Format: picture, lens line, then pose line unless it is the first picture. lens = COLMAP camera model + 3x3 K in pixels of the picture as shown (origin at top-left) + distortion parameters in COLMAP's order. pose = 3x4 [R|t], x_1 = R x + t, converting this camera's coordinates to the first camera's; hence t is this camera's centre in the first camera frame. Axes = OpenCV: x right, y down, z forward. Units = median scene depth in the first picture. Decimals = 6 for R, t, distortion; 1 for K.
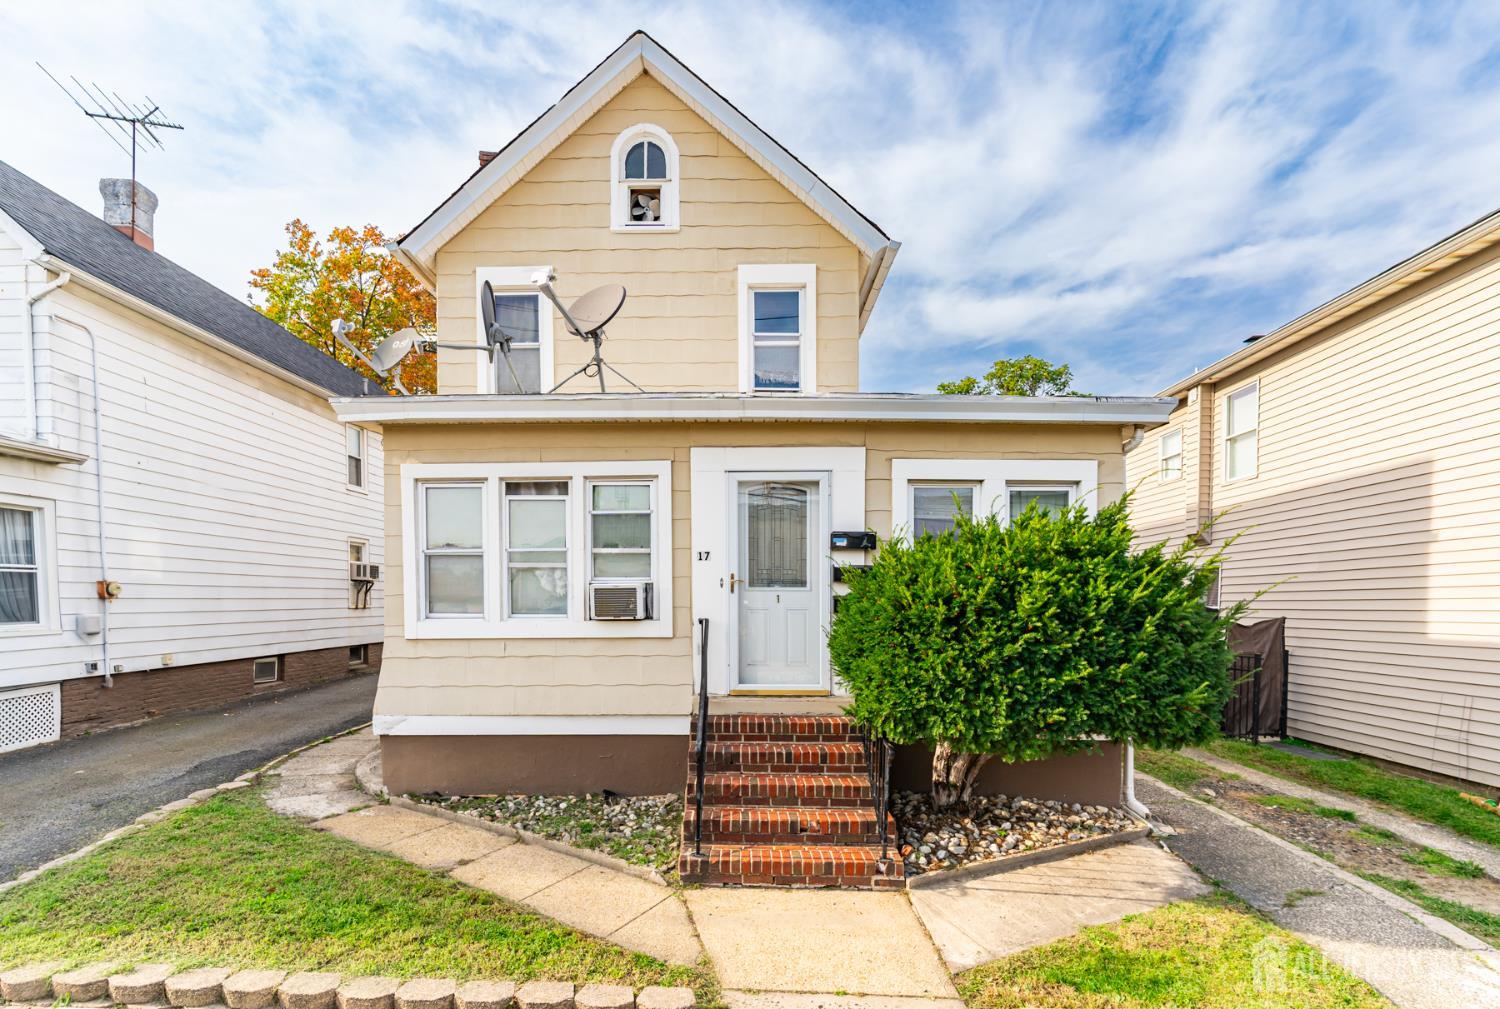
lens RADIAL K [[729.4, 0, 709.7], [0, 729.4, 602.9], [0, 0, 1]] dist [0.002897, -0.001558]
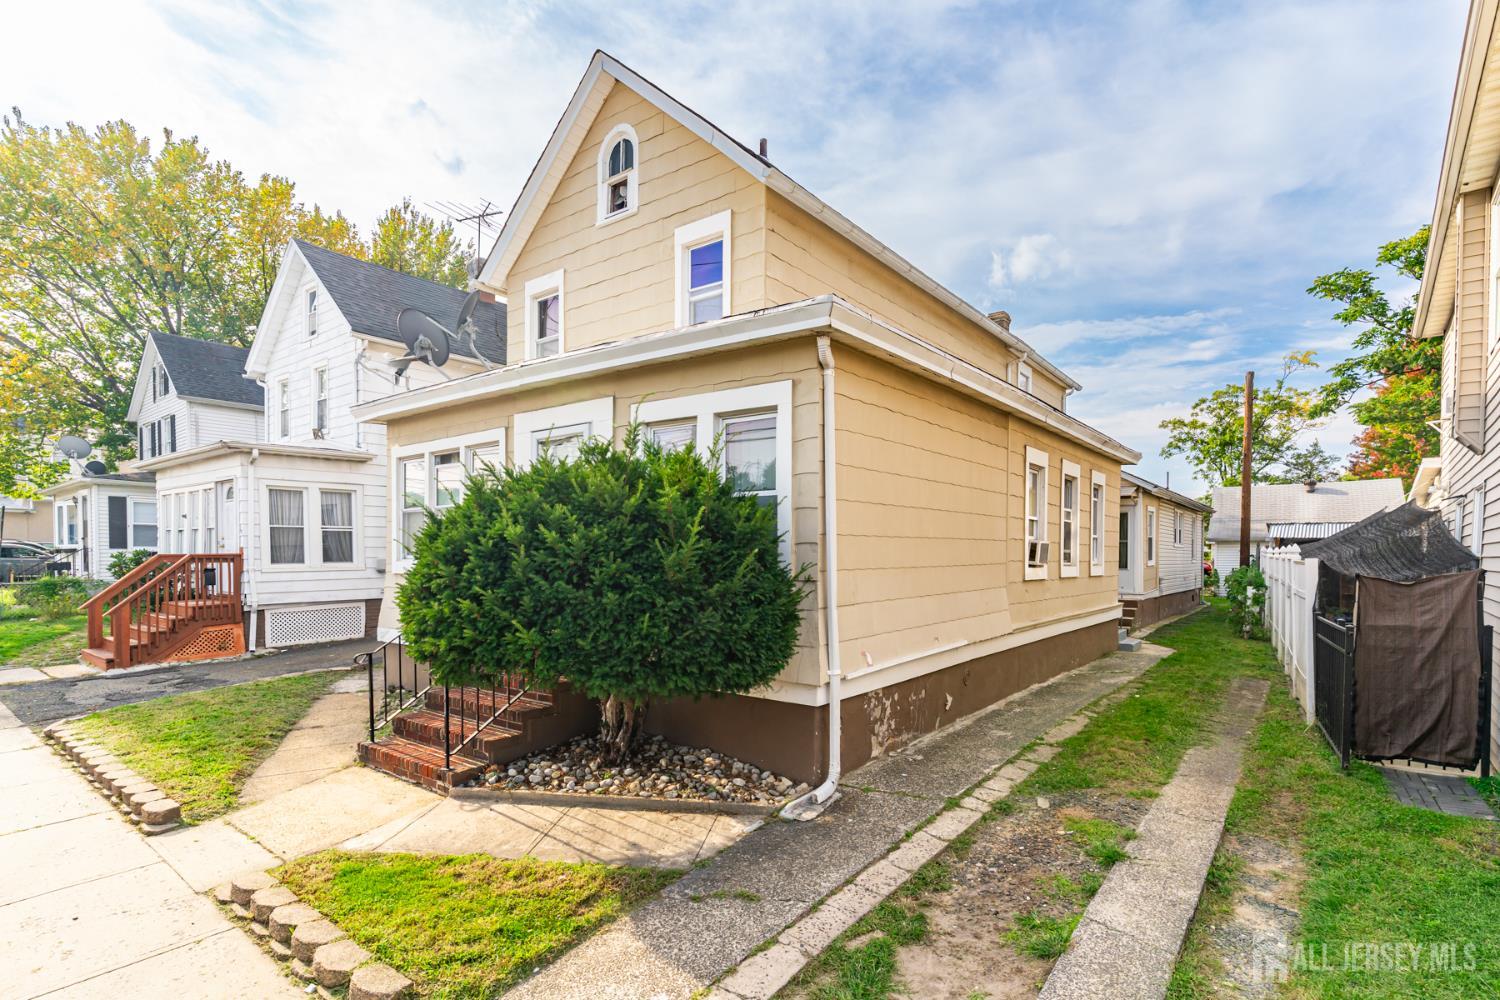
lens RADIAL K [[729.4, 0, 716.7], [0, 729.4, 546.5], [0, 0, 1]] dist [0.002897, -0.001558]
pose [[0.814300, -0.005505, -0.580418, 0.698238], [-0.001654, 0.999929, -0.011803, 0.010159], [0.580442, 0.010571, 0.814233, 0.176114]]
